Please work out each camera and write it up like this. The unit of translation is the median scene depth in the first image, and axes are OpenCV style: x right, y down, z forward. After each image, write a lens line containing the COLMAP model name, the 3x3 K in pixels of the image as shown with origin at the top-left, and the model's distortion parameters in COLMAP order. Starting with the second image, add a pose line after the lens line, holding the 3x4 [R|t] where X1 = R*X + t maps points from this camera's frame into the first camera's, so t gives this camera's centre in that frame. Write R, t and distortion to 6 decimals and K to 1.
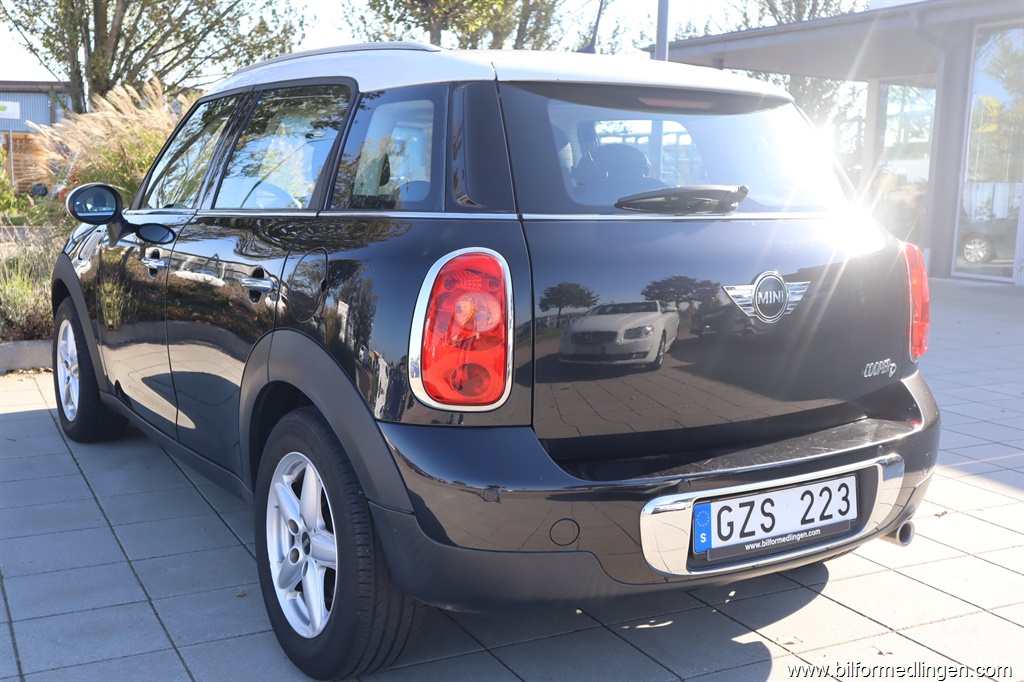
lens RADIAL K [[1115.4, 0, 512.4], [0, 1115.4, 337.4], [0, 0, 1]] dist [-0.019814, 0.000000]
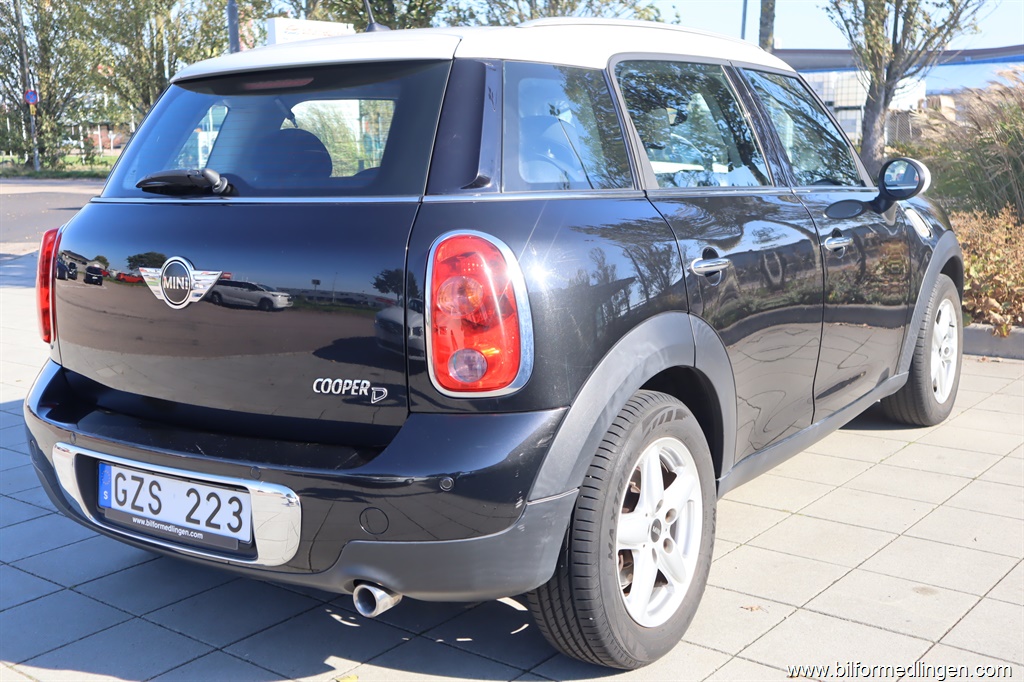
lens RADIAL K [[1115.4, 0, 512.1], [0, 1115.4, 345.3], [0, 0, 1]] dist [-0.019814, 0.000000]
pose [[0.464924, 0.136470, -0.874769, 1.218219], [-0.118863, 0.988725, 0.091075, -0.104962], [0.877335, 0.061635, 0.475903, 0.778825]]
